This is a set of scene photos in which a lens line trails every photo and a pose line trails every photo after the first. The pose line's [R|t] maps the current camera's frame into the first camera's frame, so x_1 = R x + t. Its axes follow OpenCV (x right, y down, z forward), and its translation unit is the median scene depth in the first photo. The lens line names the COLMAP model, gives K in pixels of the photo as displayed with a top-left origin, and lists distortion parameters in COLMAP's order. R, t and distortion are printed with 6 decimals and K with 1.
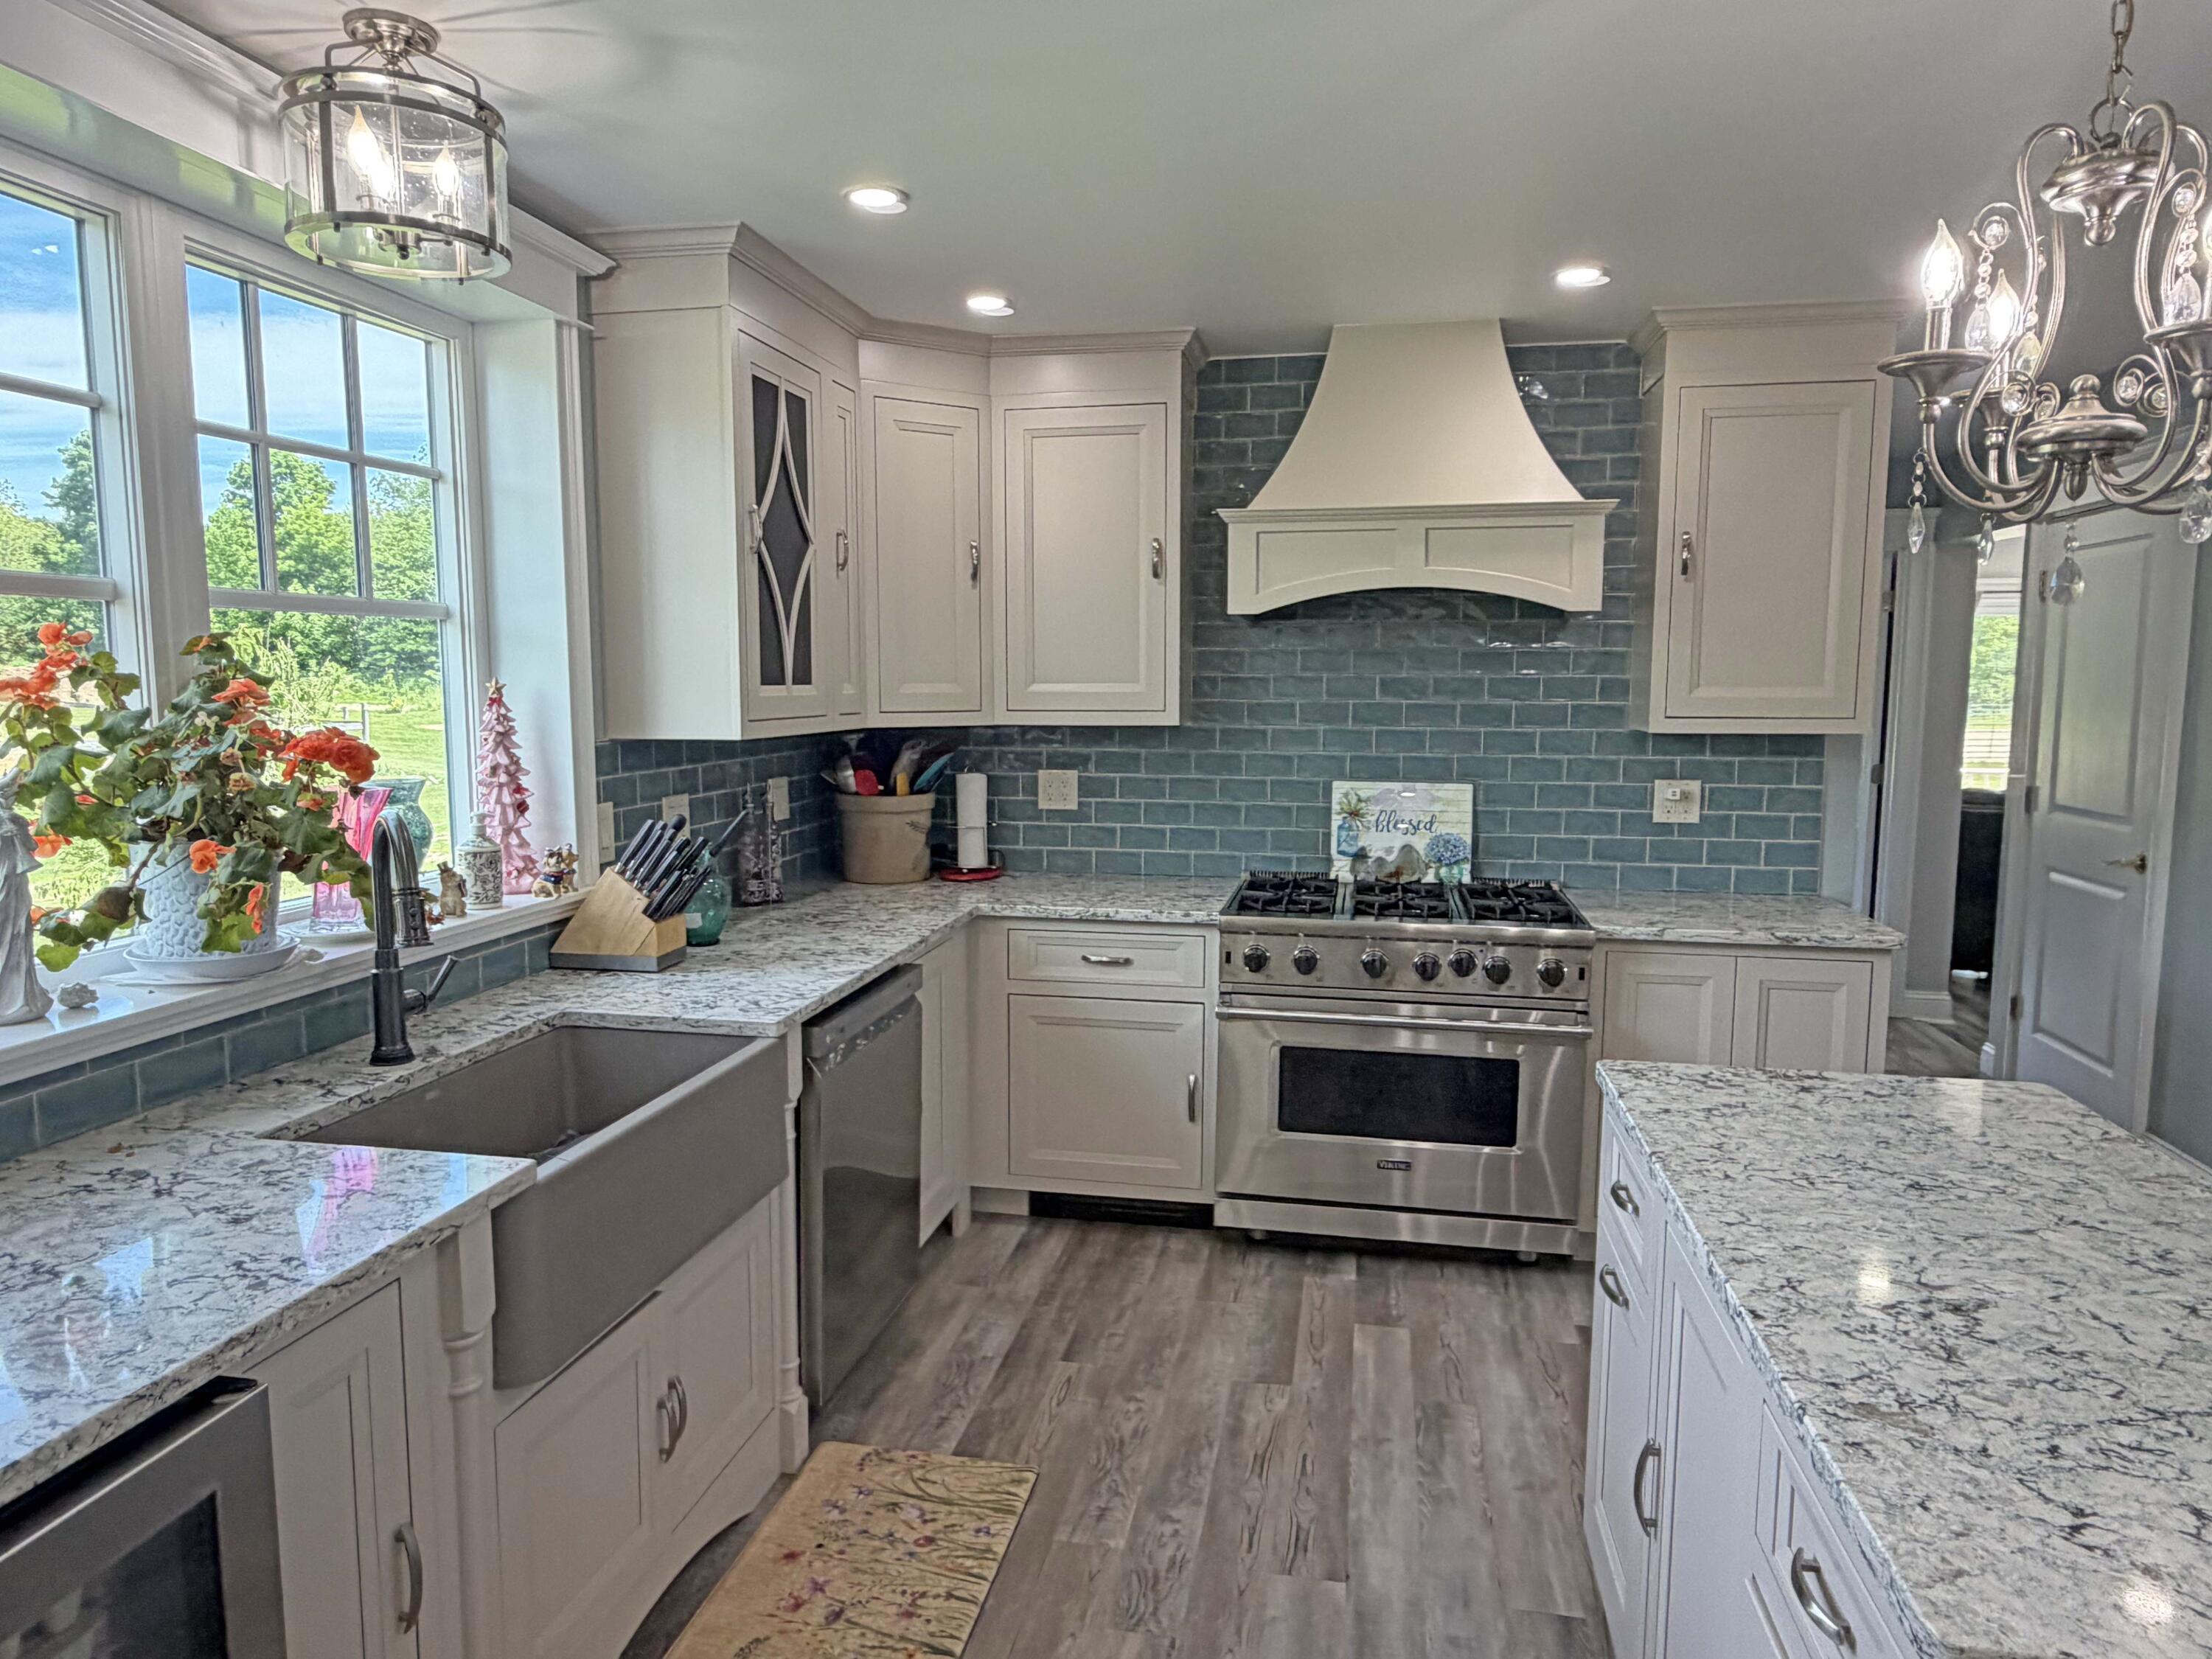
lens RADIAL K [[1413.9, 0, 1093.9], [0, 1413.9, 830.2], [0, 0, 1]] dist [-0.001598, 0.001665]
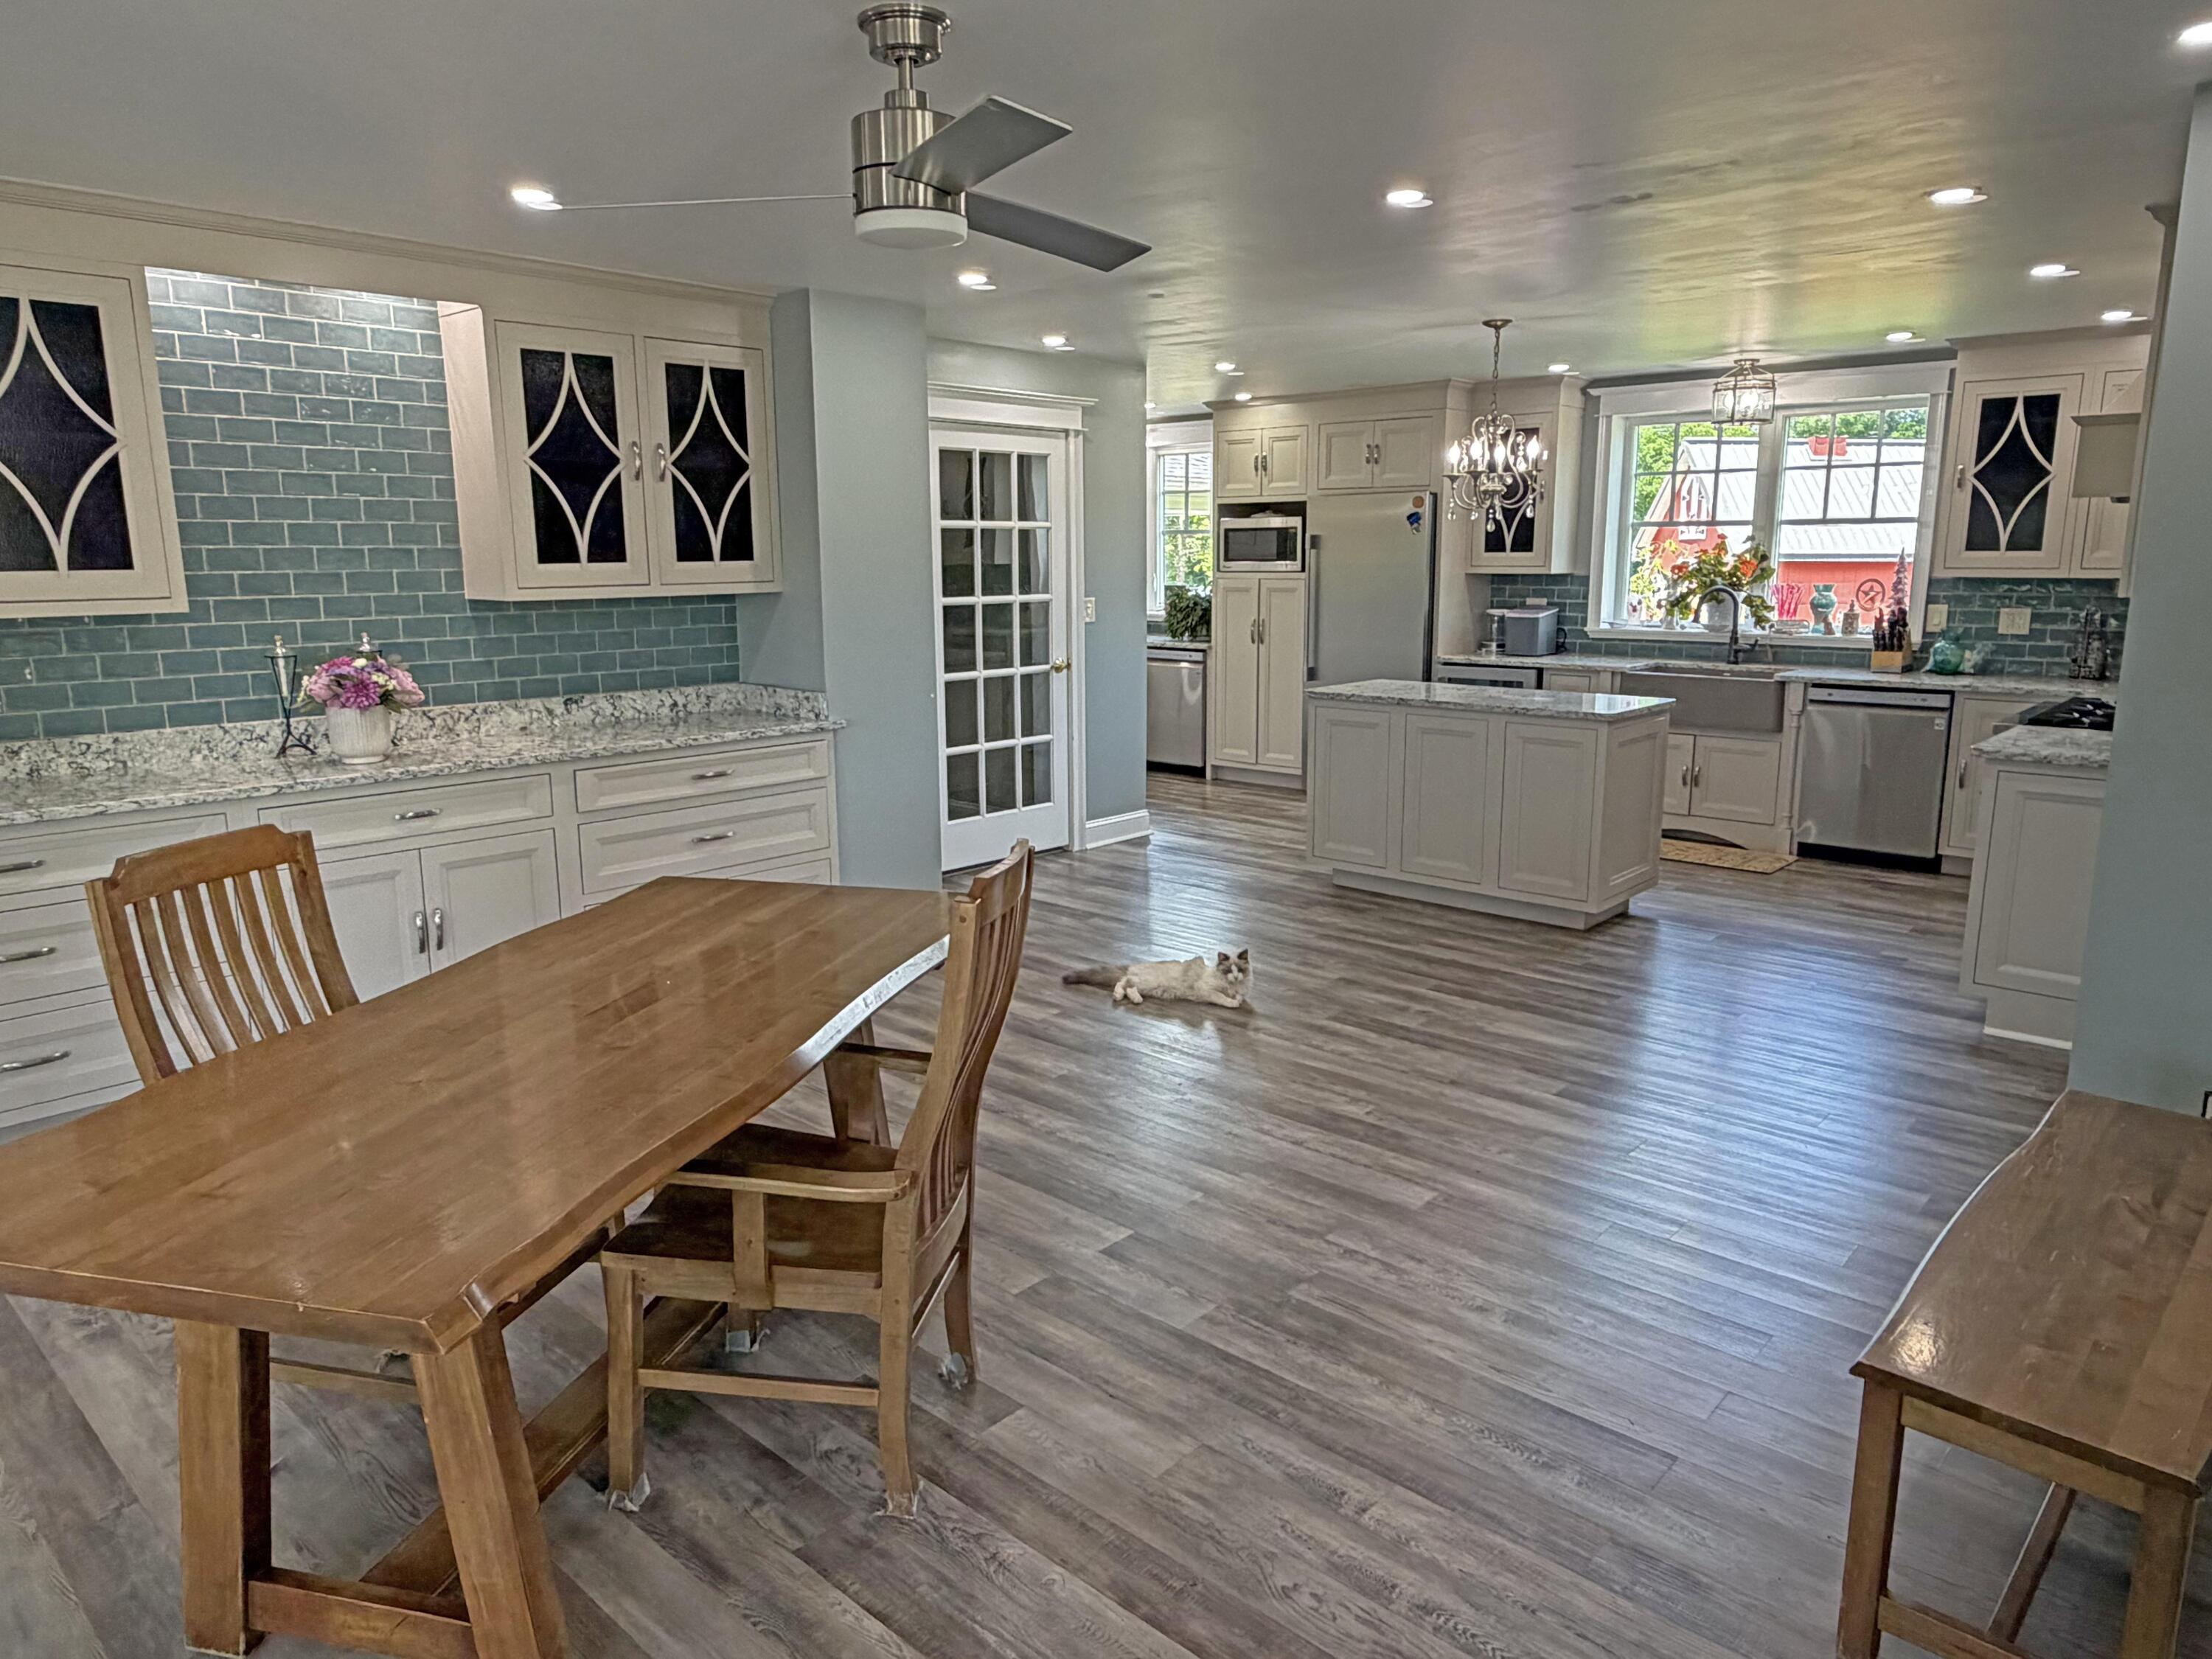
lens RADIAL K [[1413.9, 0, 1110.1], [0, 1413.9, 821.9], [0, 0, 1]] dist [-0.001598, 0.001665]
pose [[-0.512505, 0.165089, -0.842665, 1.869316], [-0.089686, 0.965686, 0.243737, -0.094029], [0.853988, 0.200492, -0.480113, 0.849773]]
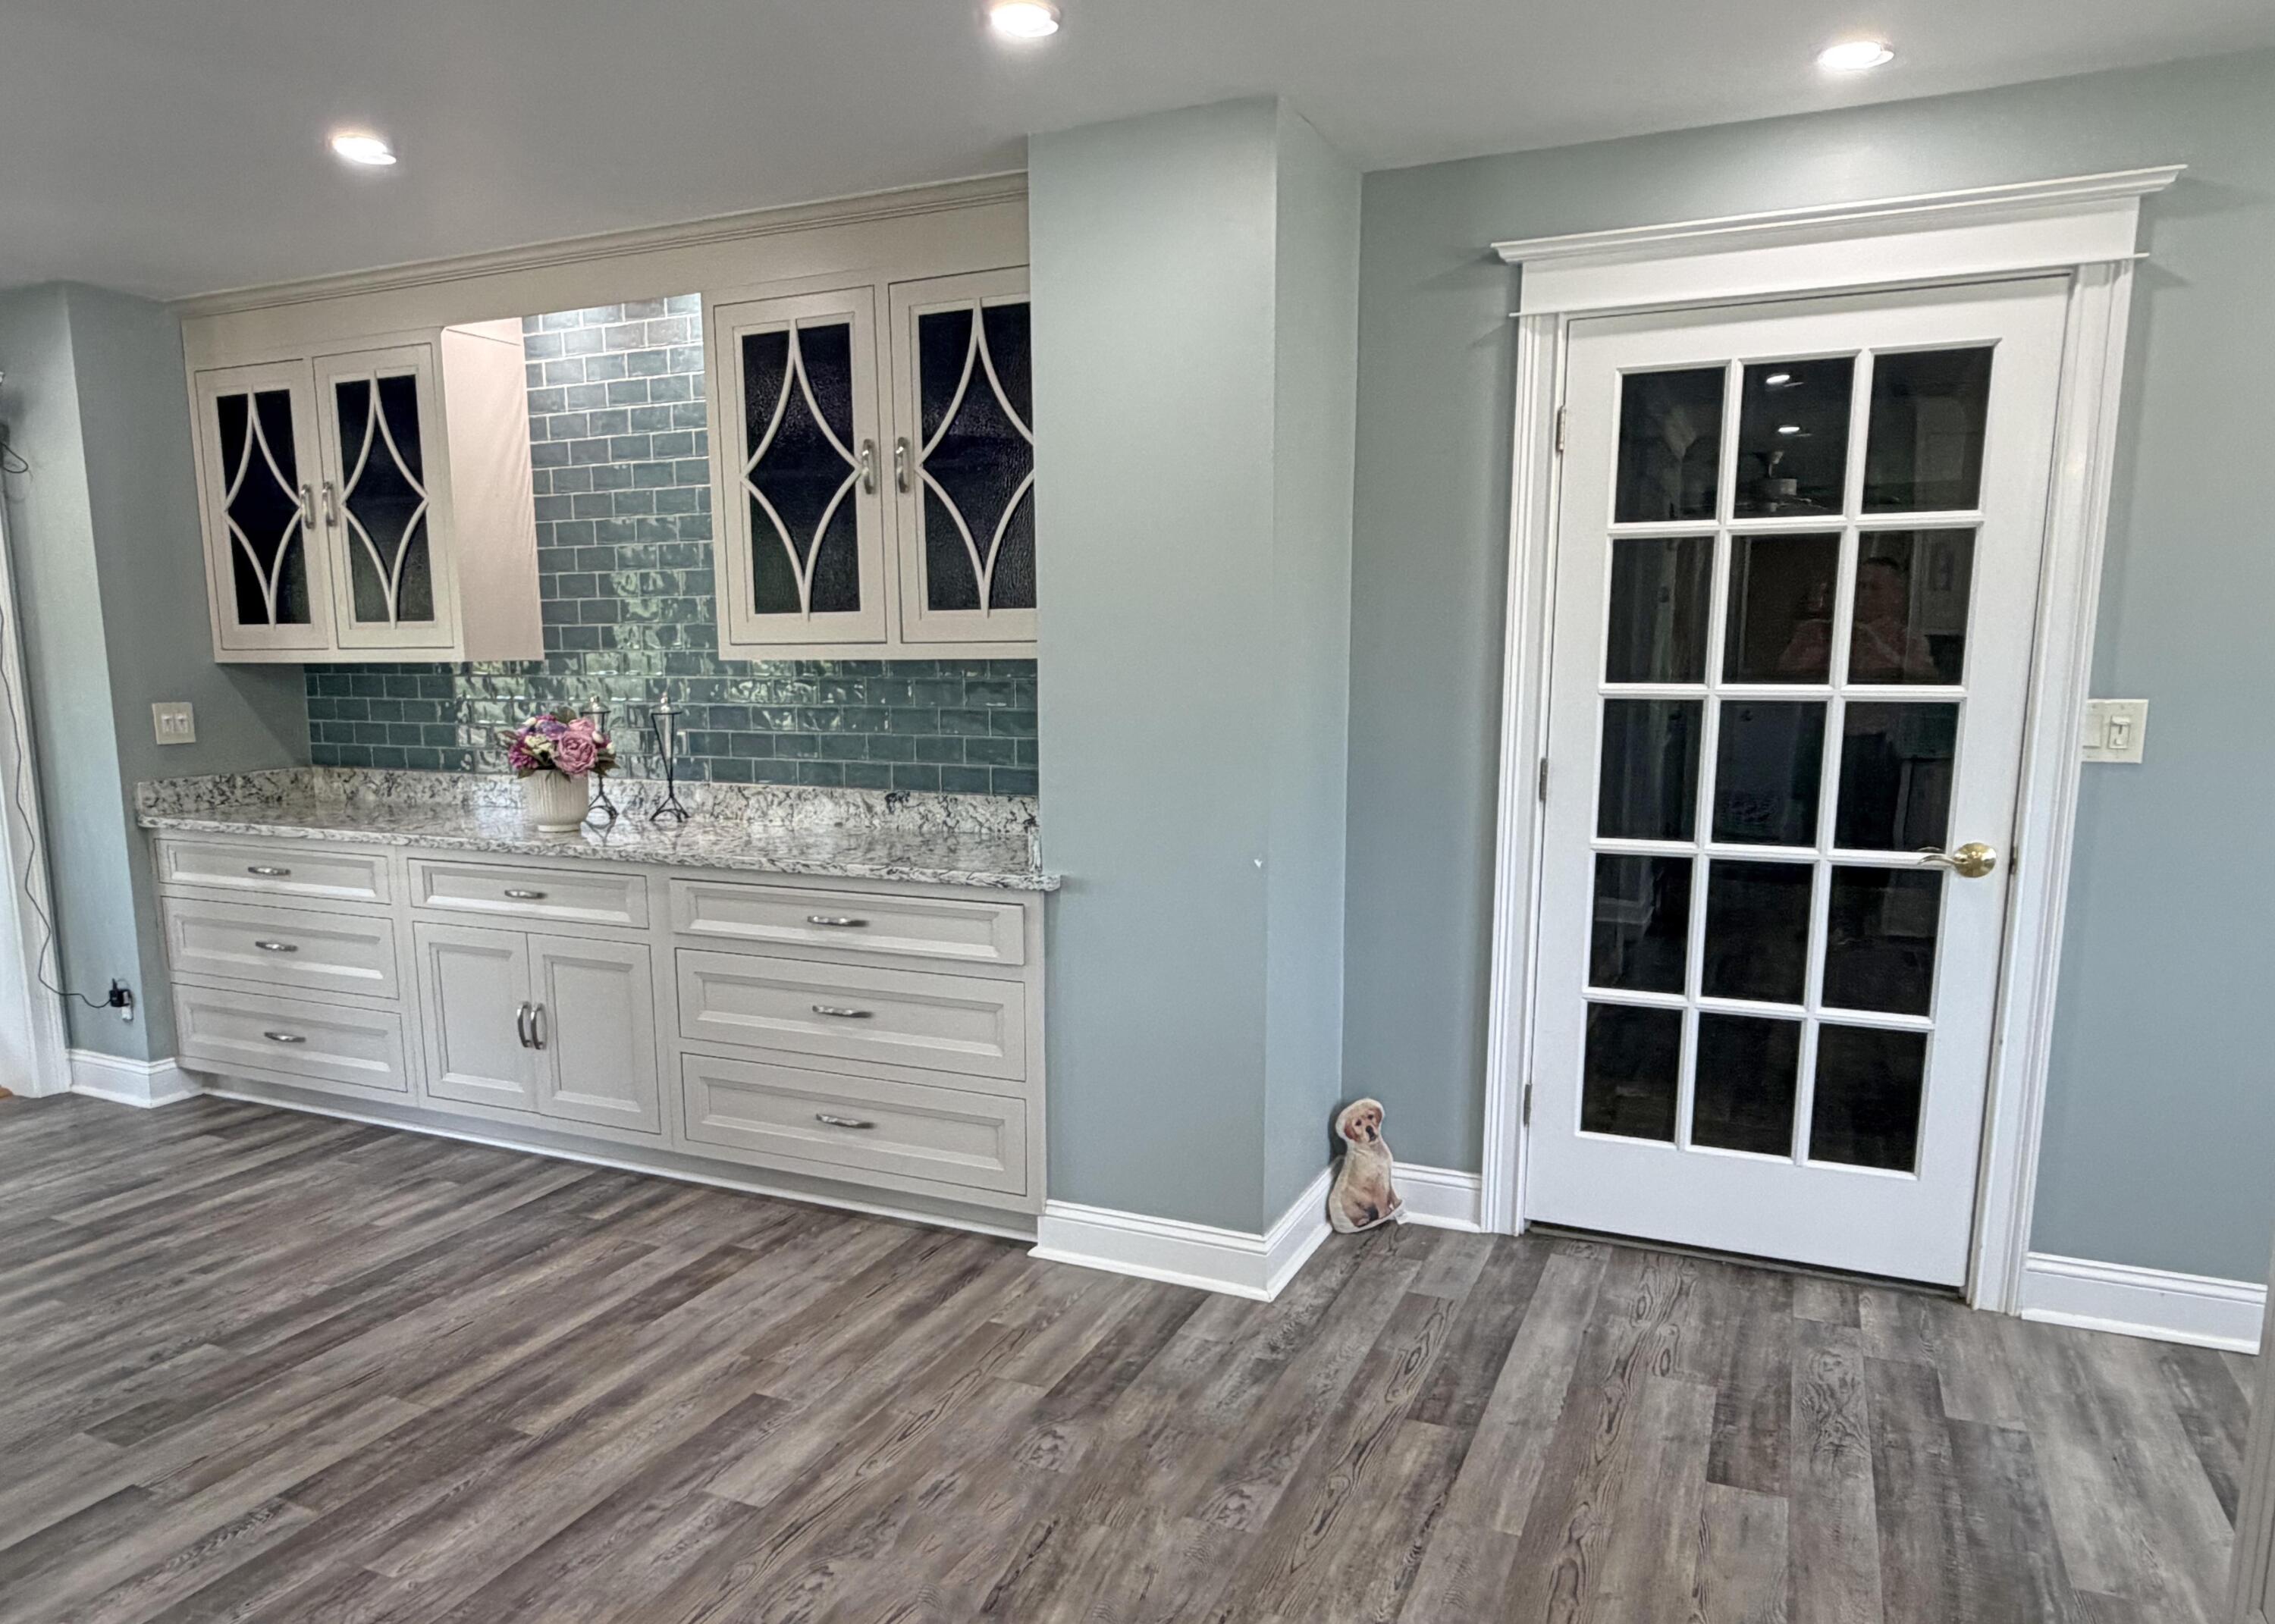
lens RADIAL K [[1542.2, 0, 1013.9], [0, 1542.2, 918.9], [0, 0, 1]] dist [0.006118, -0.008732]
pose [[-0.967291, -0.037800, 0.250838, 0.600286], [0.036273, 0.958063, 0.284253, -0.059503], [-0.251064, 0.284054, -0.925354, 0.772599]]
